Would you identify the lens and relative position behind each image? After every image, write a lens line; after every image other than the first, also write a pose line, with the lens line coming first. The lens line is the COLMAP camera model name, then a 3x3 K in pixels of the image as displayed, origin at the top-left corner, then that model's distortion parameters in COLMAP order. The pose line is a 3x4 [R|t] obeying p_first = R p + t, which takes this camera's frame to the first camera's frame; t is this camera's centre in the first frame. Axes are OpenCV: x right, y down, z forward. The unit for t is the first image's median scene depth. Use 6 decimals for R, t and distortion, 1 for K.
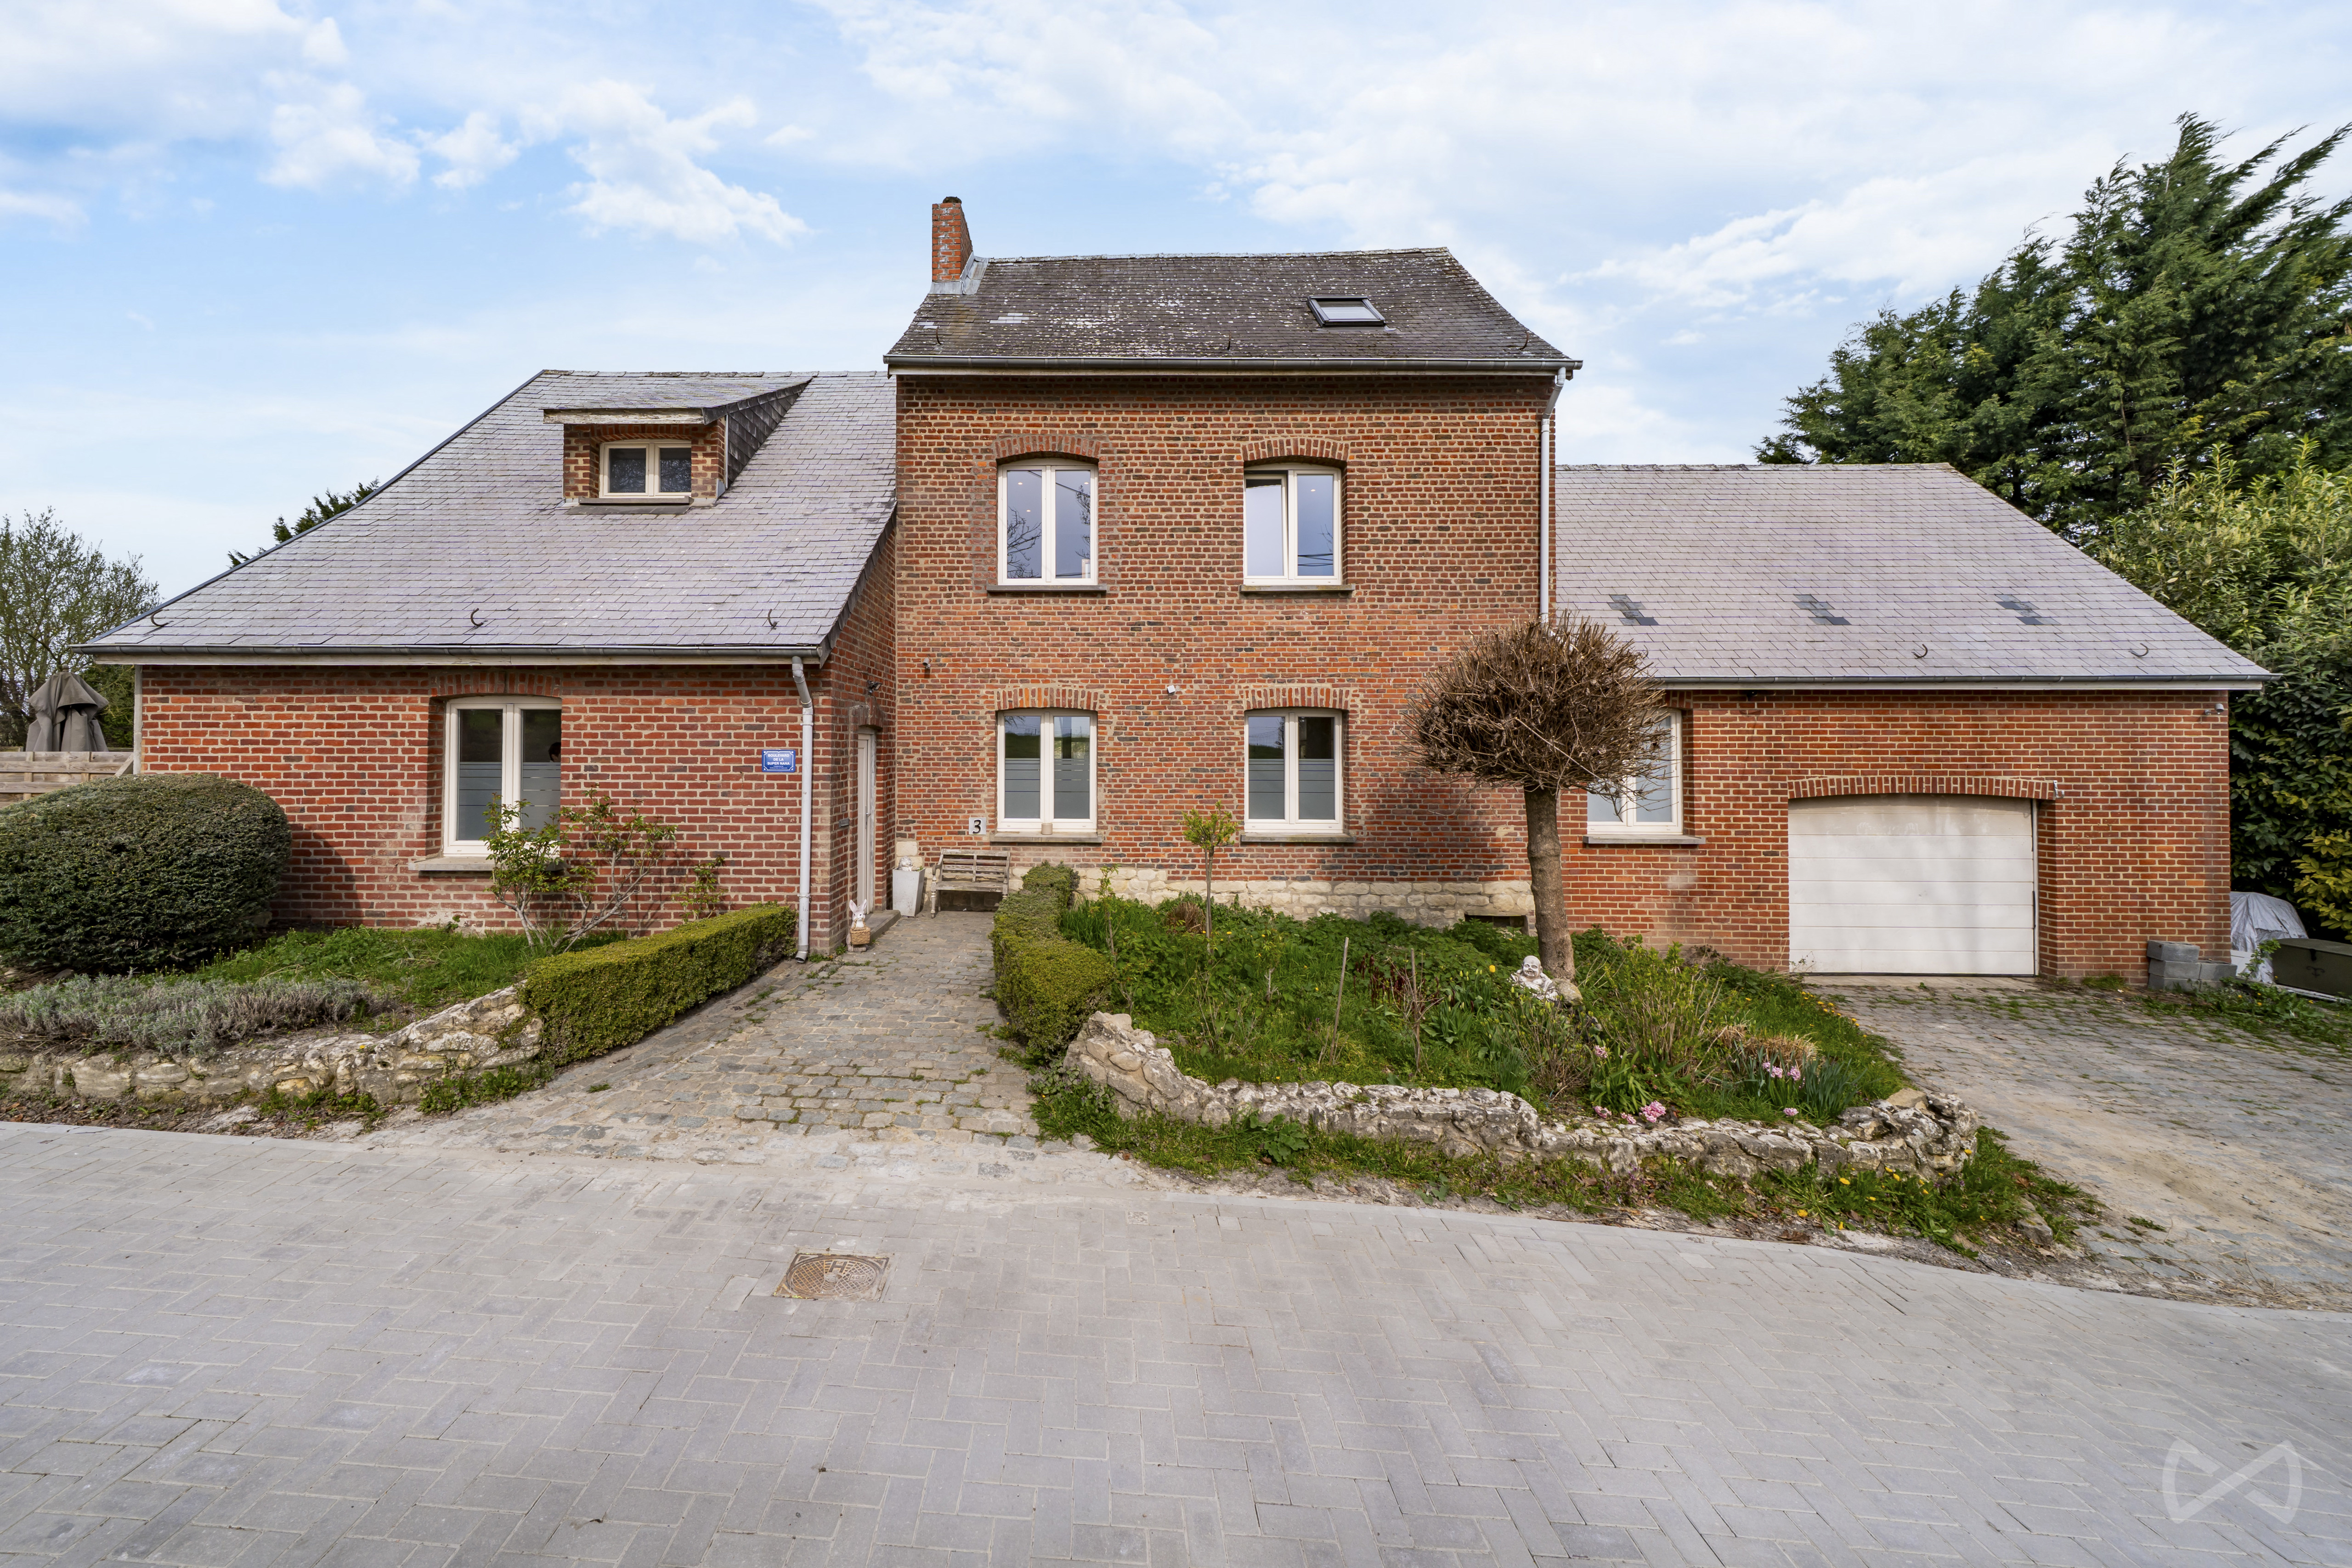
lens RADIAL K [[793.0, 0, 1176.0], [0, 793.0, 784.0], [0, 0, 1]] dist [-0.003289, -0.000185]
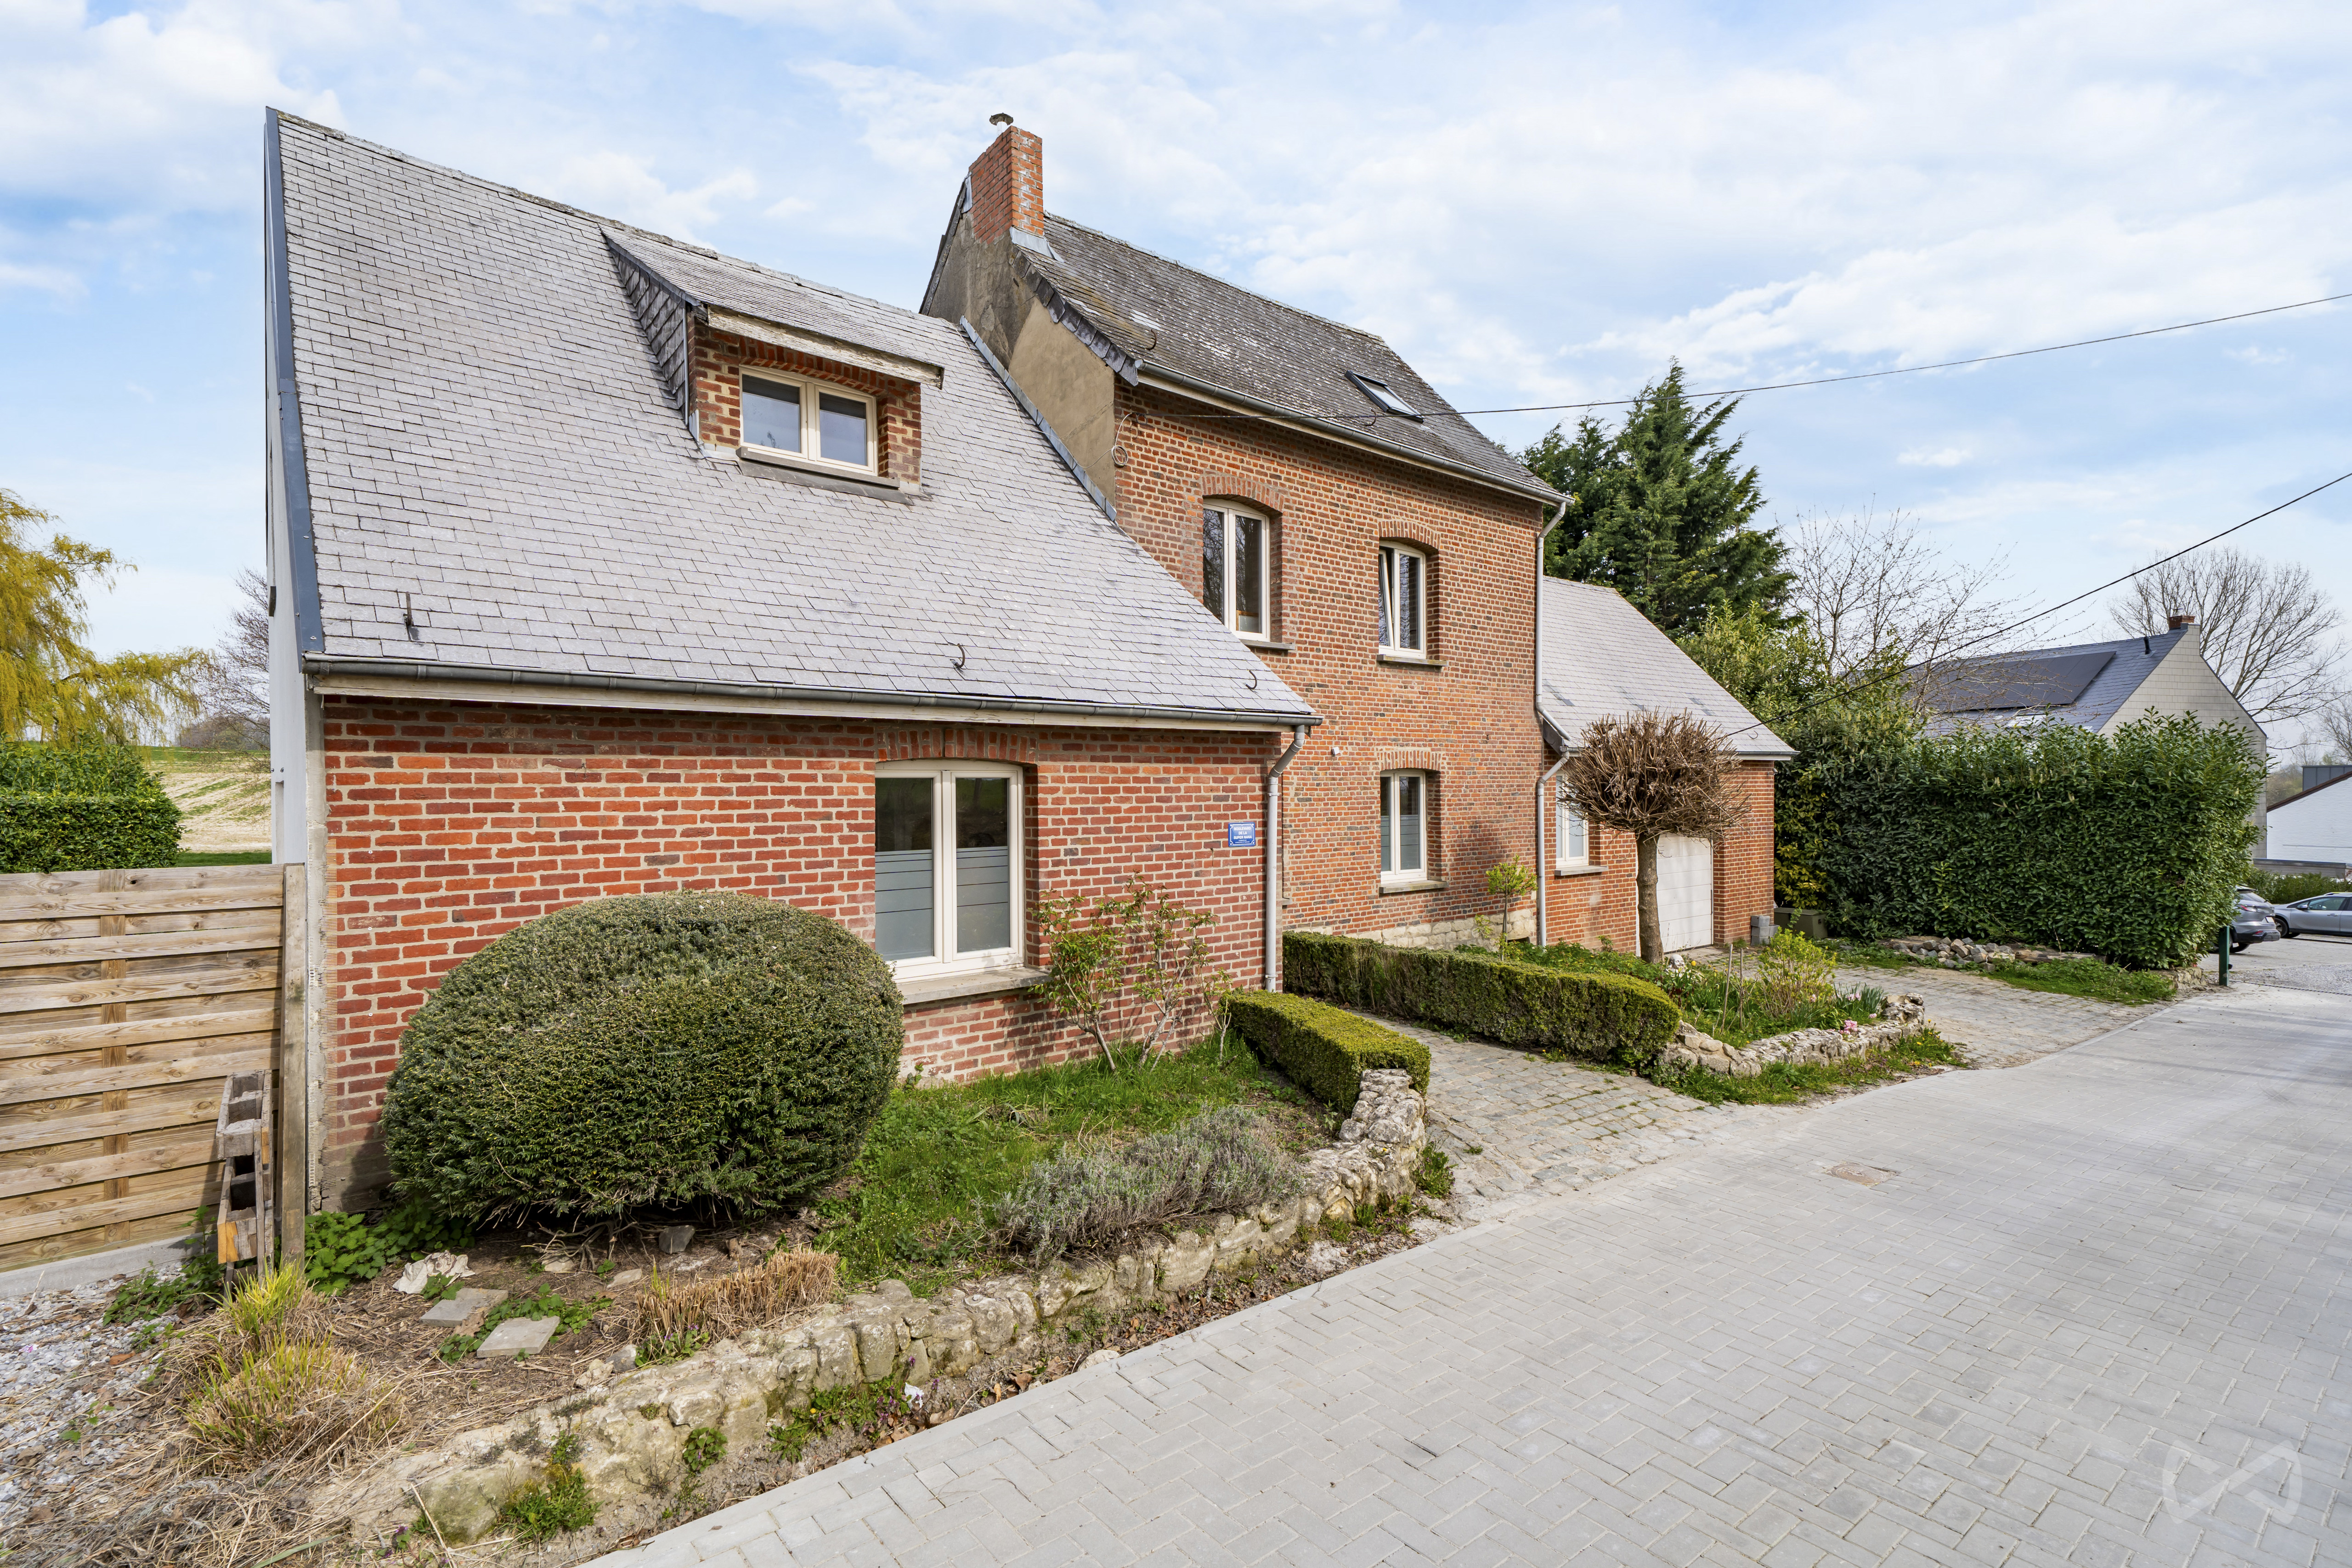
lens RADIAL K [[998.8, 0, 1171.6], [0, 998.8, 849.5], [0, 0, 1]] dist [0.026235, -0.000027]
pose [[0.791659, -0.045805, 0.609244, -1.279299], [0.034704, 0.998947, 0.030010, -0.049539], [-0.609977, -0.002614, 0.792415, 0.129423]]
